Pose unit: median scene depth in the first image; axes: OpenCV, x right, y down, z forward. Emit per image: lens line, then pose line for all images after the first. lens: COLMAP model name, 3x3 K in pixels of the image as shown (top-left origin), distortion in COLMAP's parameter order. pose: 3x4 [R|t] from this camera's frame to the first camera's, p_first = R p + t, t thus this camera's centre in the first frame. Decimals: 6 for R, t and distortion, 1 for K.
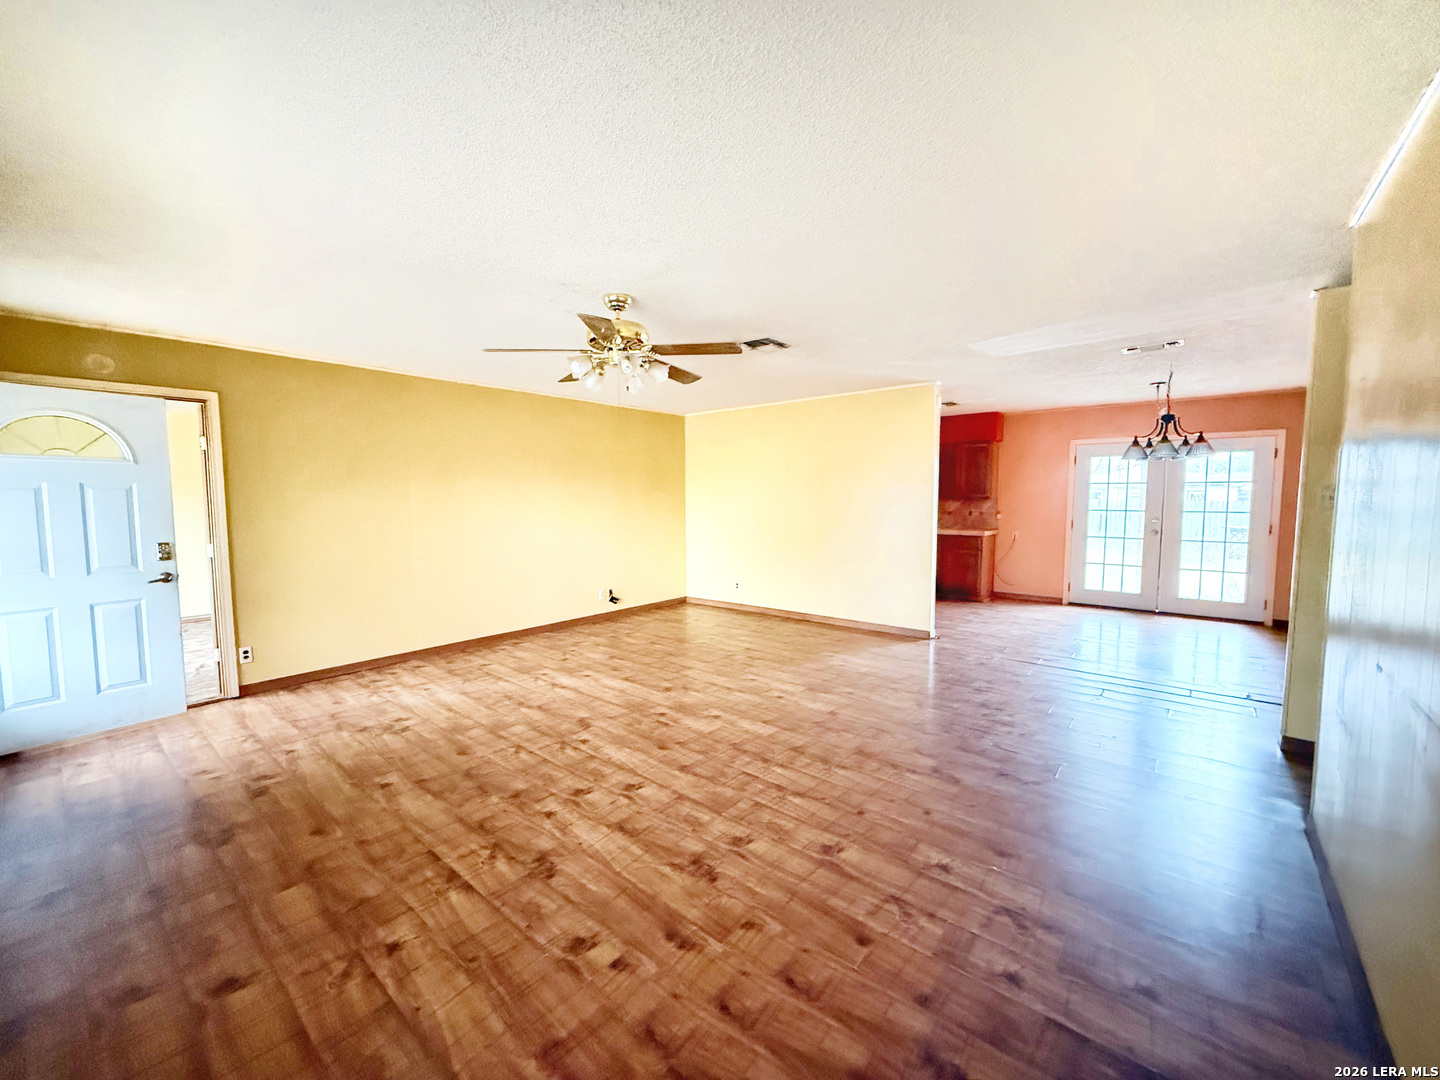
lens RADIAL K [[570.5, 0, 720.0], [0, 570.5, 540.0], [0, 0, 1]] dist [0.002216, 0.000303]
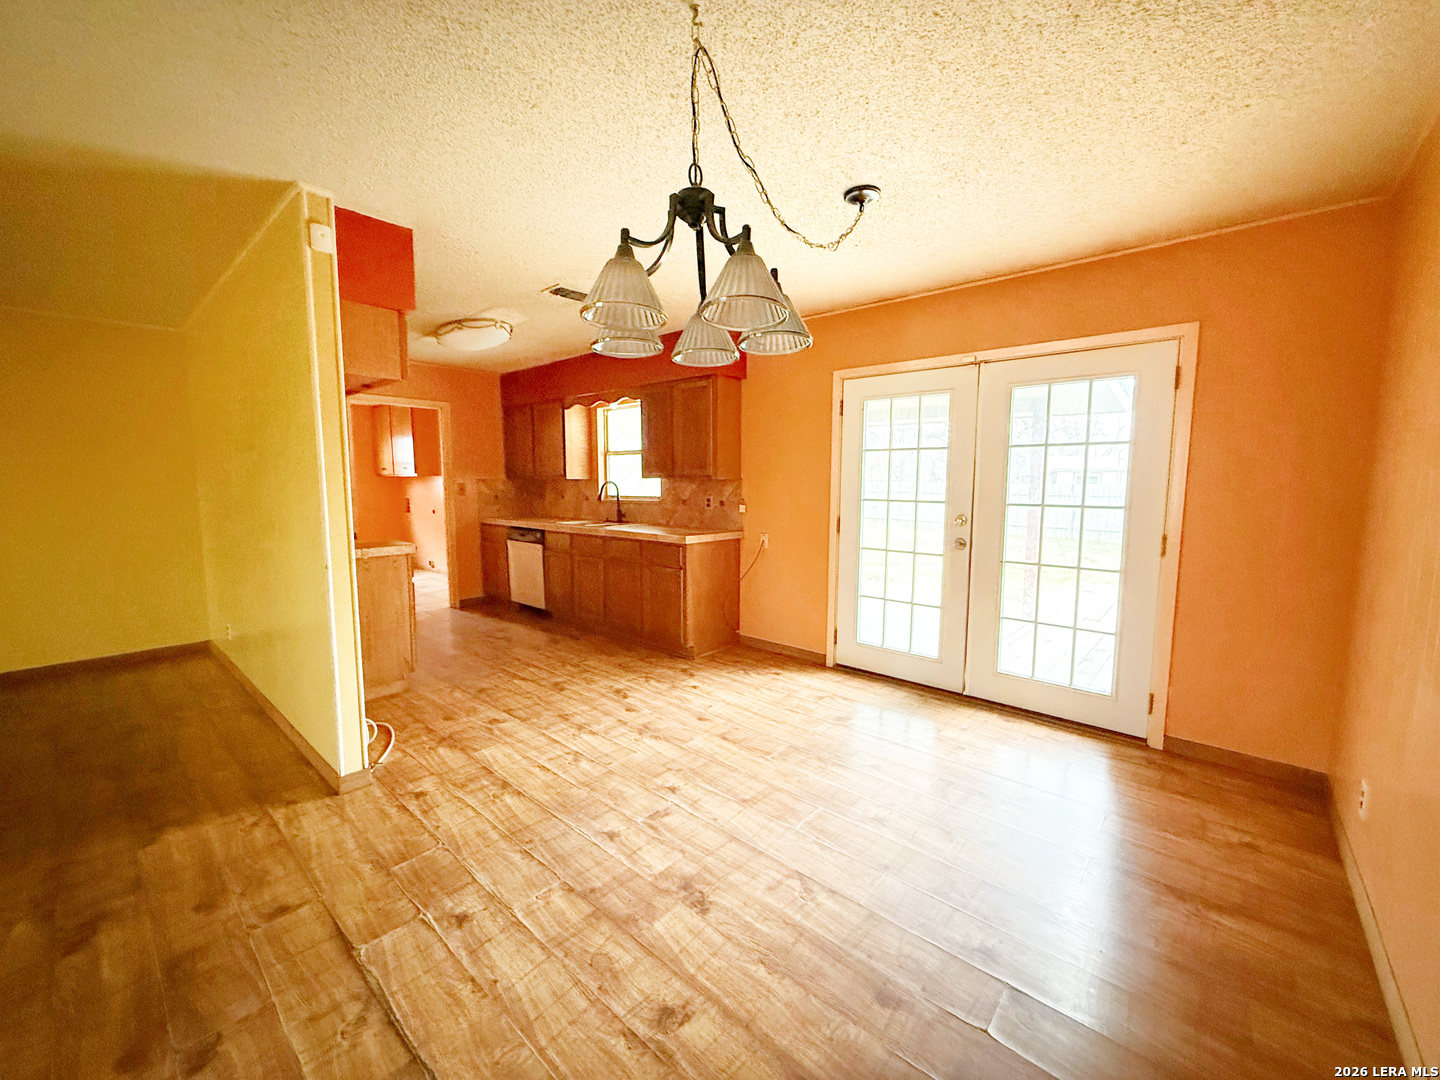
lens RADIAL K [[574.5, 0, 718.6], [0, 574.5, 538.7], [0, 0, 1]] dist [-0.001085, 0.000619]
pose [[0.999661, 0.008333, -0.024650, 0.535498], [-0.007660, 0.999599, 0.027273, -0.029460], [0.024867, -0.027075, 0.999324, 0.459053]]
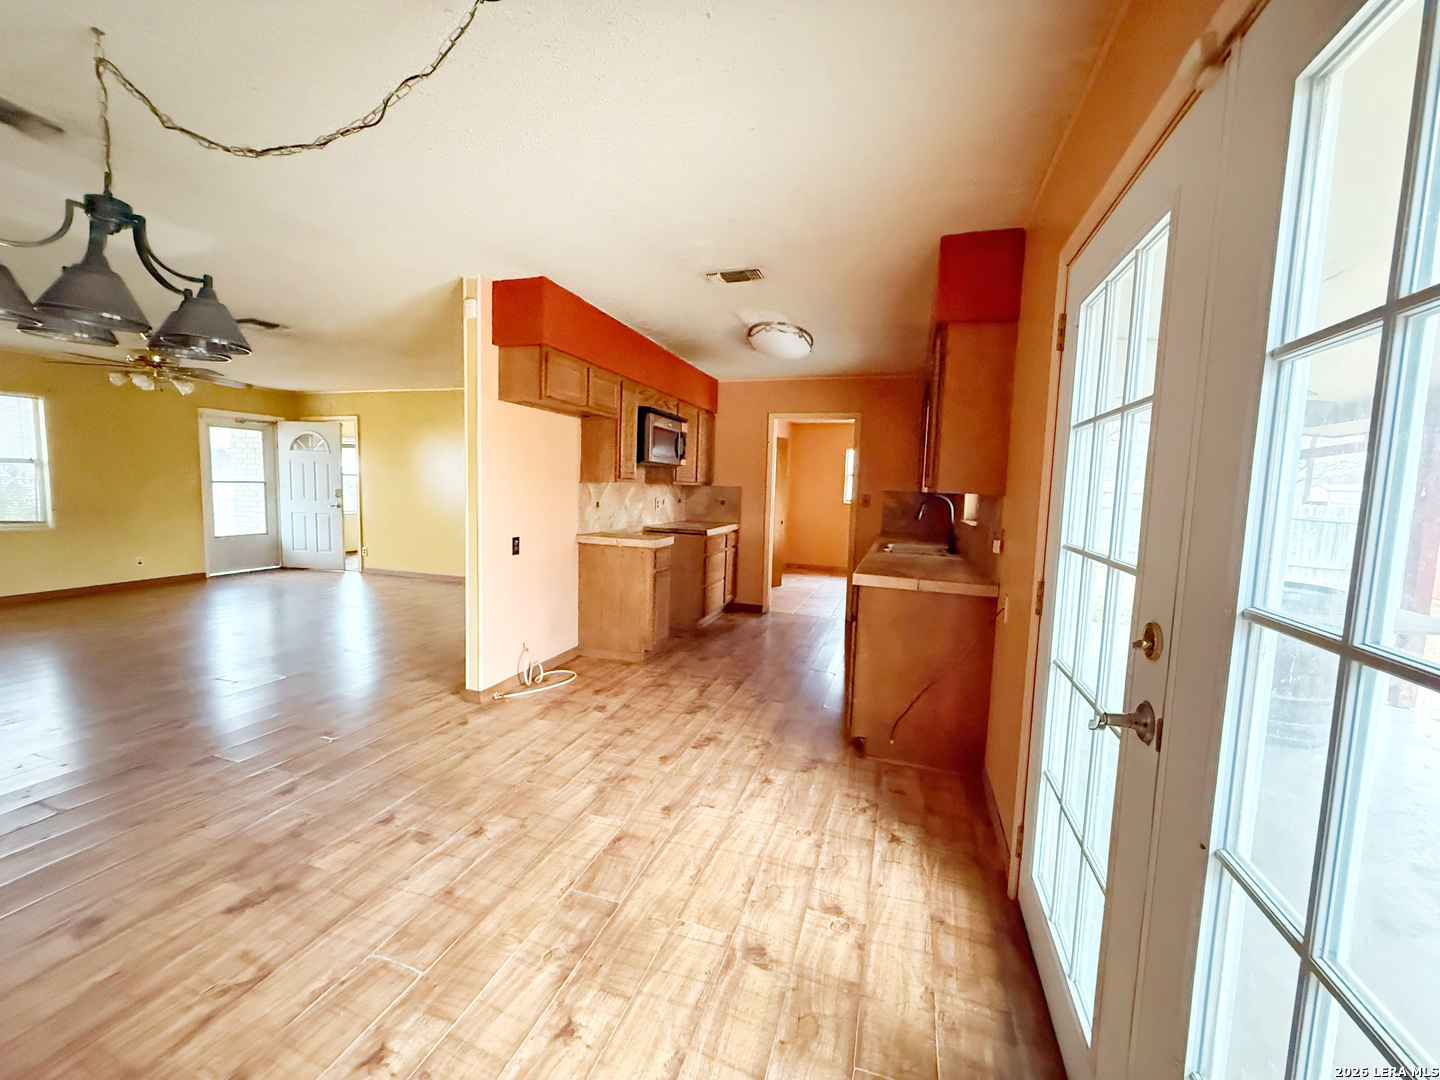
lens RADIAL K [[574.5, 0, 718.6], [0, 574.5, 538.7], [0, 0, 1]] dist [-0.001085, 0.000619]
pose [[0.372402, 0.104250, -0.922198, 0.823750], [-0.105239, 0.992005, 0.069643, -0.058355], [0.922085, 0.071116, 0.380396, 0.806938]]
